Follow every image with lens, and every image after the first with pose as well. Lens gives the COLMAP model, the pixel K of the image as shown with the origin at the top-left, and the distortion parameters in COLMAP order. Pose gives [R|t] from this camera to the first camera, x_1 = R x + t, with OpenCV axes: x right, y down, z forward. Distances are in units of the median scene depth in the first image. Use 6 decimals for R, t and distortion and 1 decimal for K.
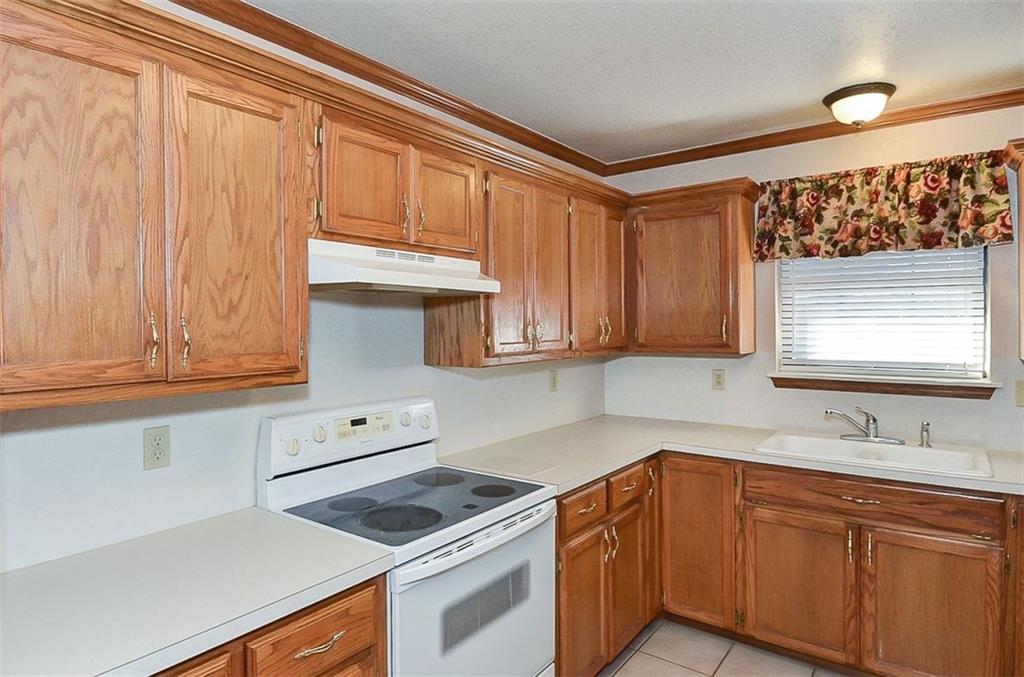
lens RADIAL K [[591.1, 0, 513.4], [0, 591.1, 330.3], [0, 0, 1]] dist [-0.003391, -0.001557]
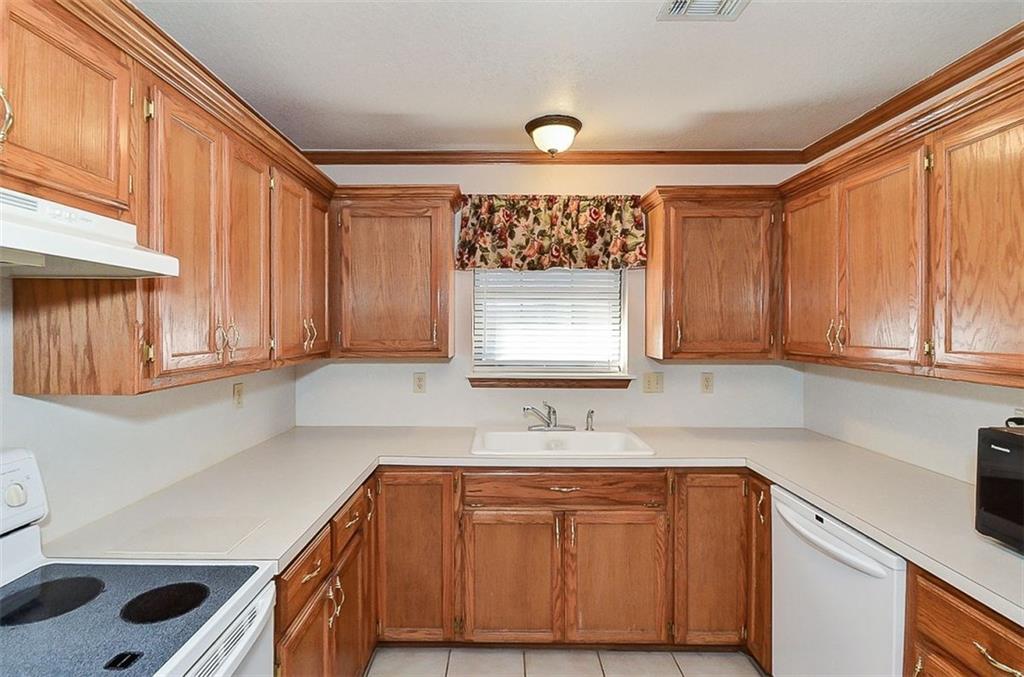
lens RADIAL K [[480.7, 0, 499.2], [0, 480.7, 330.3], [0, 0, 1]] dist [-0.001810, -0.000715]
pose [[0.809129, 0.005809, 0.587602, -0.041140], [-0.002478, 0.999976, -0.006473, -0.002623], [-0.587625, 0.003782, 0.809124, 0.339883]]
